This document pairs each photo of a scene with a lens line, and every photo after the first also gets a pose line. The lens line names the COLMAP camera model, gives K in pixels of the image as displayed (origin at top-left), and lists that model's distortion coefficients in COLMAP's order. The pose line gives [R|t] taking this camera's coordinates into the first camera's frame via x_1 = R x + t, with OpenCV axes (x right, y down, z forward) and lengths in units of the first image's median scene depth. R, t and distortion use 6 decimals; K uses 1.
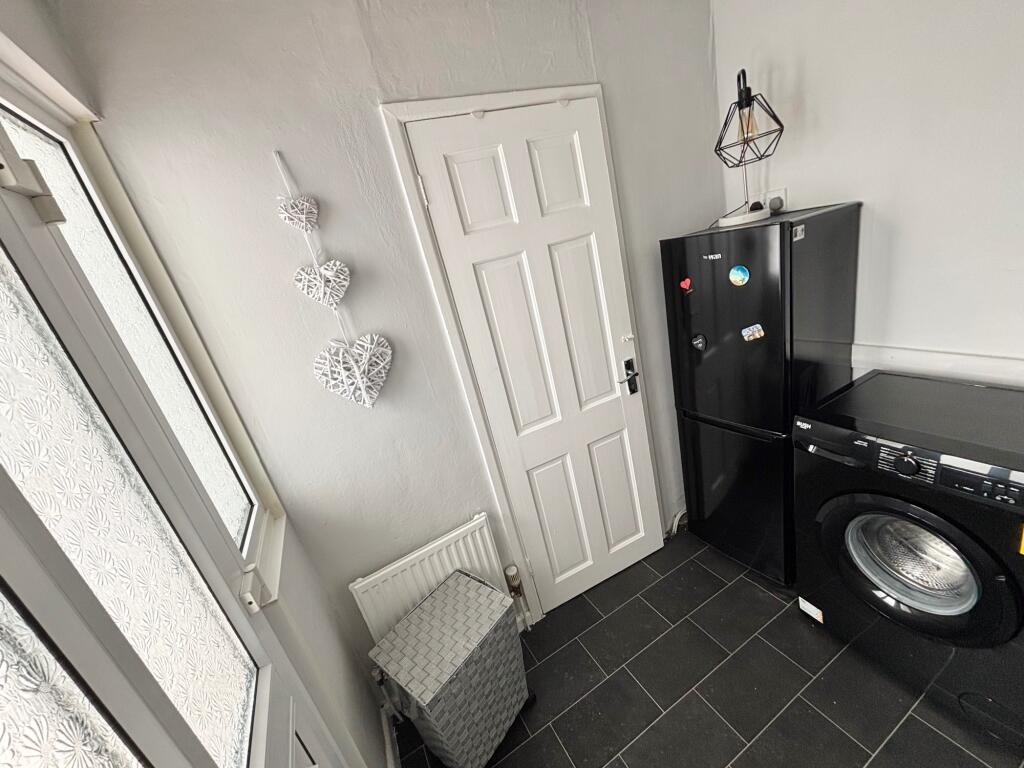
lens RADIAL K [[407.7, 0, 512.0], [0, 407.7, 384.0], [0, 0, 1]] dist [0.000759, 0.000656]
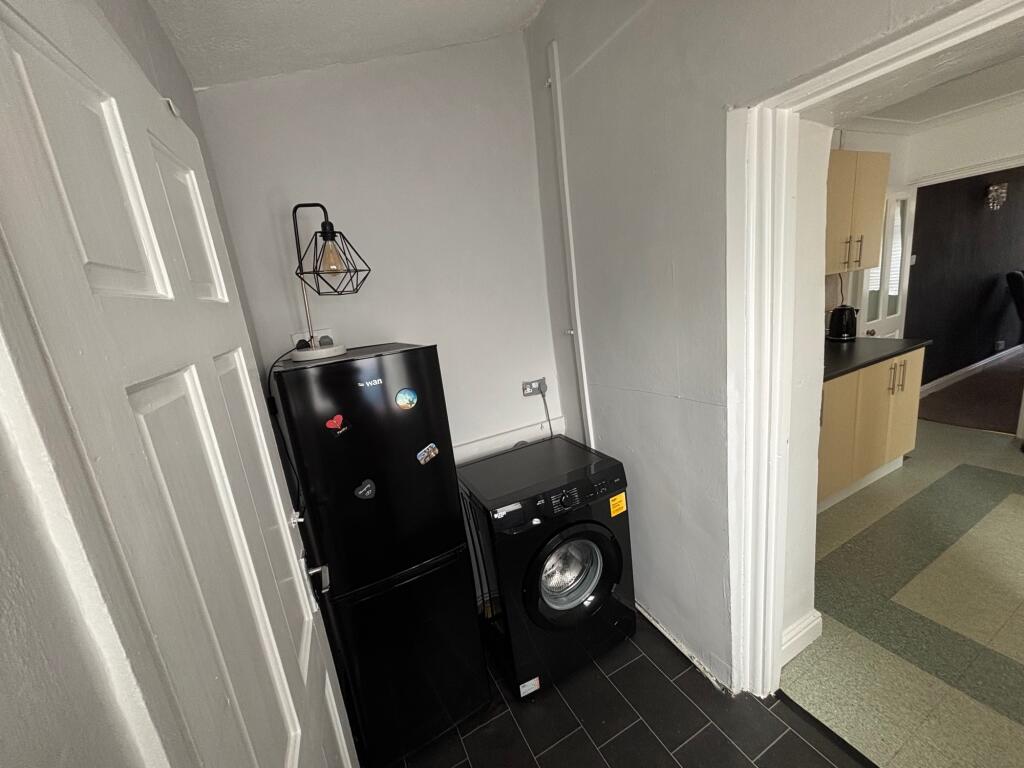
lens RADIAL K [[407.7, 0, 512.0], [0, 407.7, 384.0], [0, 0, 1]] dist [0.000759, 0.000656]
pose [[0.027302, 0.012993, 0.999543, -0.367915], [0.419593, 0.907415, -0.023257, -0.170261], [-0.907302, 0.420036, 0.019323, 0.738957]]
